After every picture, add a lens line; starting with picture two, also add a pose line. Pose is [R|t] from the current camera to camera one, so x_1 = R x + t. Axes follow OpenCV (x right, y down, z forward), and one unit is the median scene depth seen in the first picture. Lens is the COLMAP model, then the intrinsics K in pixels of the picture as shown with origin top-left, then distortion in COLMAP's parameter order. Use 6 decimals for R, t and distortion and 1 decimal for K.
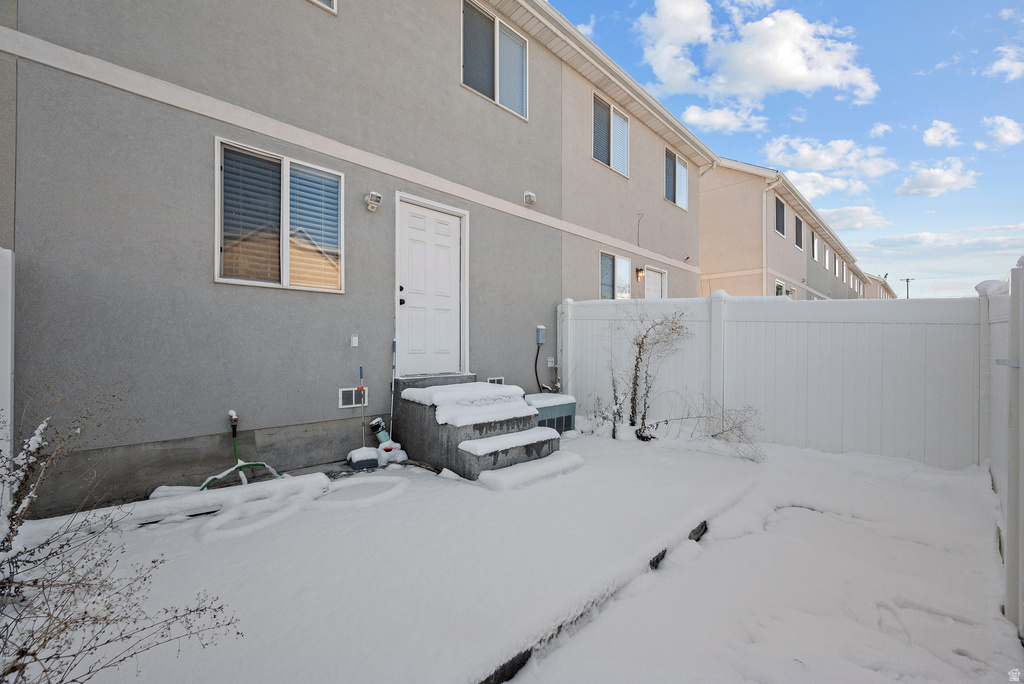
lens RADIAL K [[402.9, 0, 511.9], [0, 402.9, 347.4], [0, 0, 1]] dist [-0.000915, -0.000460]
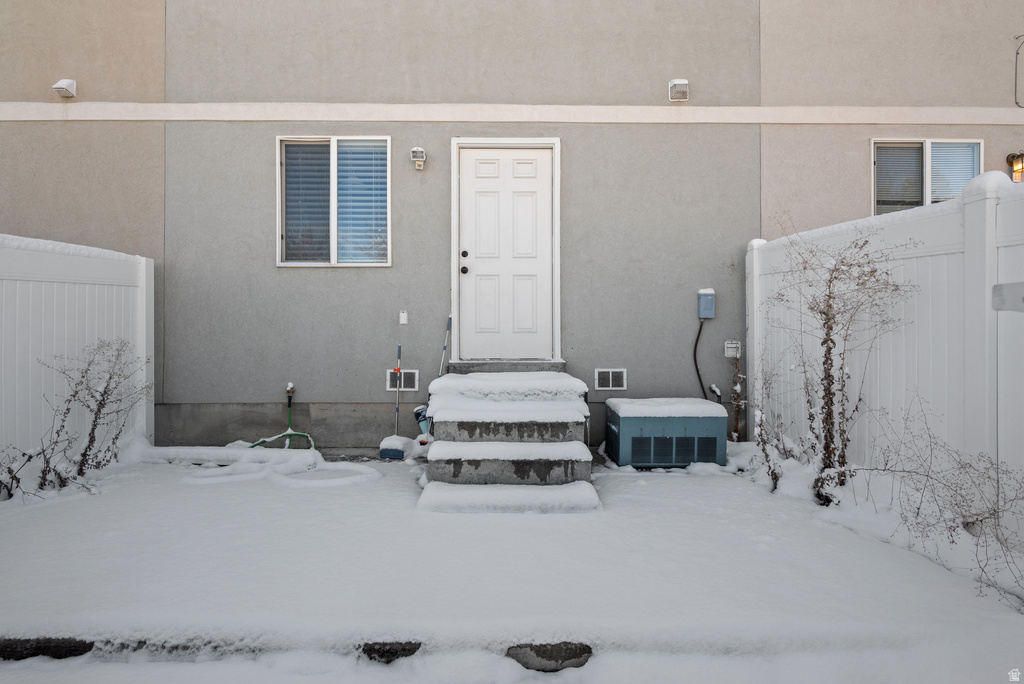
lens RADIAL K [[526.1, 0, 512.0], [0, 526.1, 337.6], [0, 0, 1]] dist [0.001128, -0.000210]
pose [[0.727265, -0.000164, -0.686357, 0.647590], [0.000831, 0.999999, 0.000640, 0.030193], [0.686356, -0.001036, 0.727265, 0.335460]]
